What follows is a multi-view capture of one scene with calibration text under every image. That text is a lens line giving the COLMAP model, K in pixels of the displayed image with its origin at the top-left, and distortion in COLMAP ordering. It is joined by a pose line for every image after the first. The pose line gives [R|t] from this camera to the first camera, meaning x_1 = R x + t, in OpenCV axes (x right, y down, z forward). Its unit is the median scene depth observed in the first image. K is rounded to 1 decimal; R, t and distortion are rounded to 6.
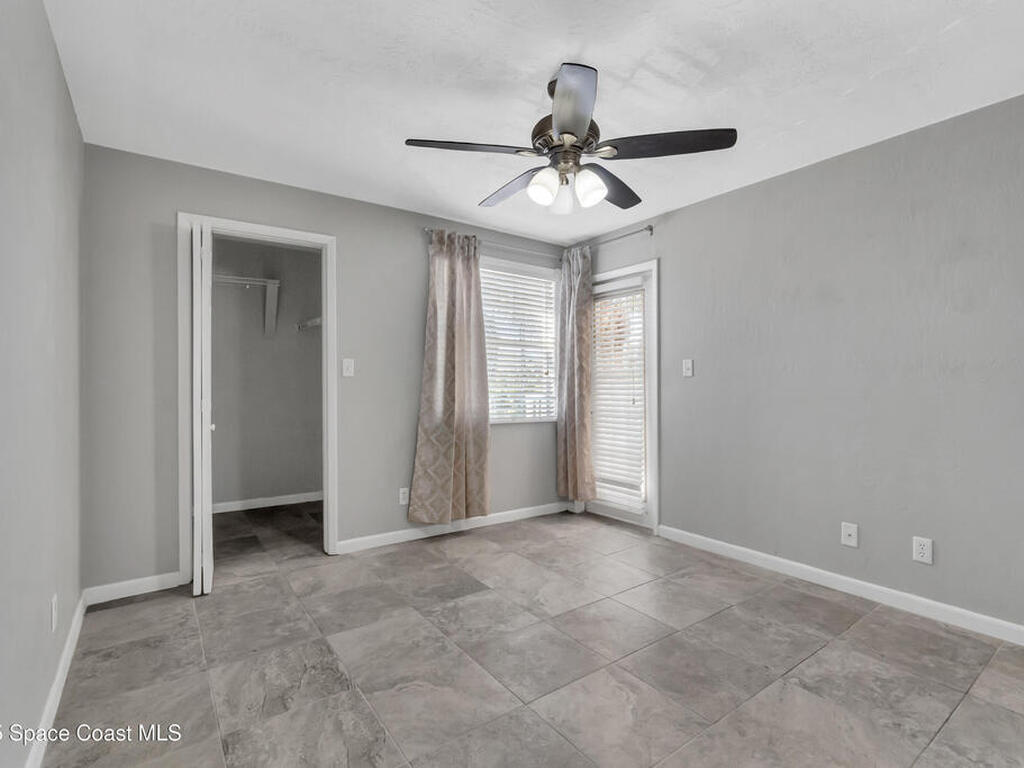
lens RADIAL K [[502.0, 0, 512.3], [0, 502.0, 380.2], [0, 0, 1]] dist [-0.002217, 0.000251]
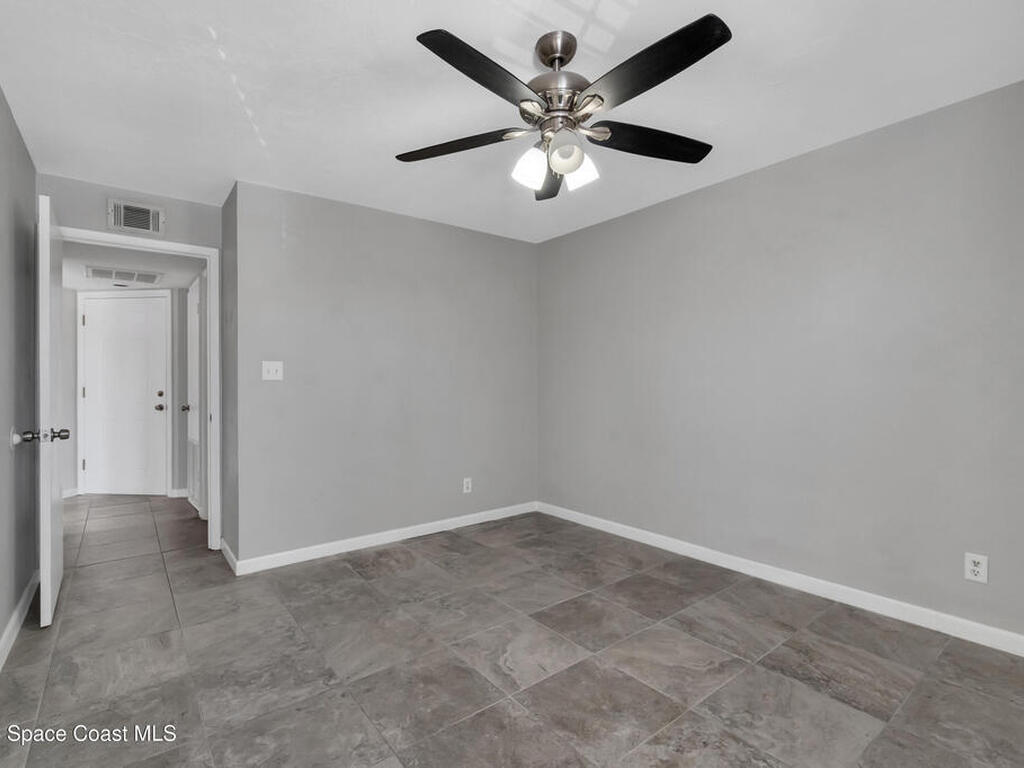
lens RADIAL K [[496.7, 0, 514.4], [0, 496.7, 377.5], [0, 0, 1]] dist [-0.002435, -0.000118]
pose [[-0.999042, 0.005890, -0.043361, 0.156666], [0.006376, 0.999918, -0.011076, 0.003412], [0.043292, -0.011342, -0.998998, 1.305353]]
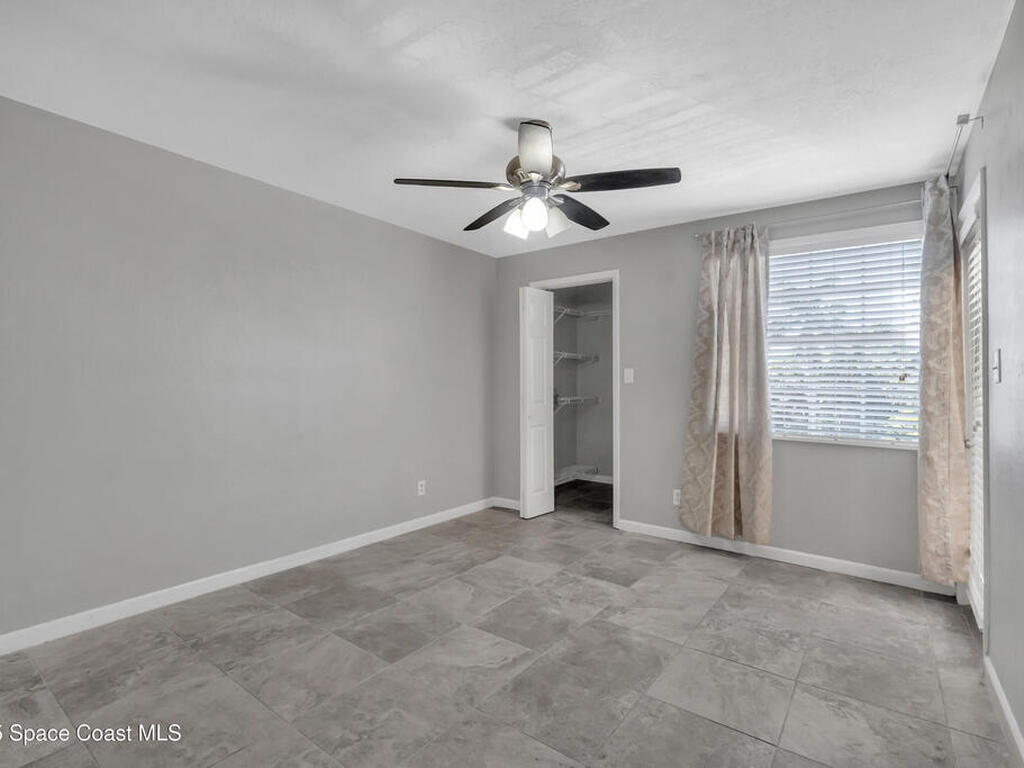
lens RADIAL K [[499.7, 0, 507.4], [0, 499.7, 382.3], [0, 0, 1]] dist [-0.003988, 0.001333]
pose [[0.292760, -0.005071, -0.956173, 0.816386], [-0.006192, 0.999955, -0.007199, 0.000845], [0.956166, 0.008029, 0.292715, 0.426074]]
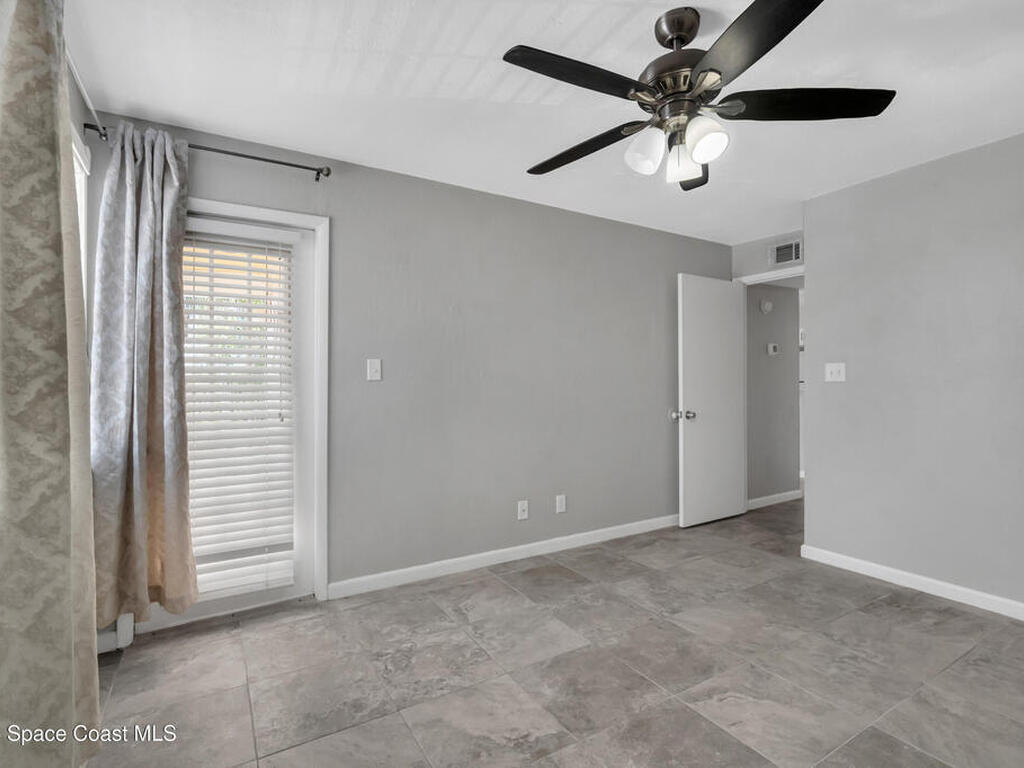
lens RADIAL K [[499.7, 0, 507.4], [0, 499.7, 382.3], [0, 0, 1]] dist [-0.003988, 0.001333]
pose [[0.087563, 0.005297, 0.996145, -0.502328], [0.001380, 0.999984, -0.005439, 0.000629], [-0.996158, 0.001851, 0.087555, 0.842098]]
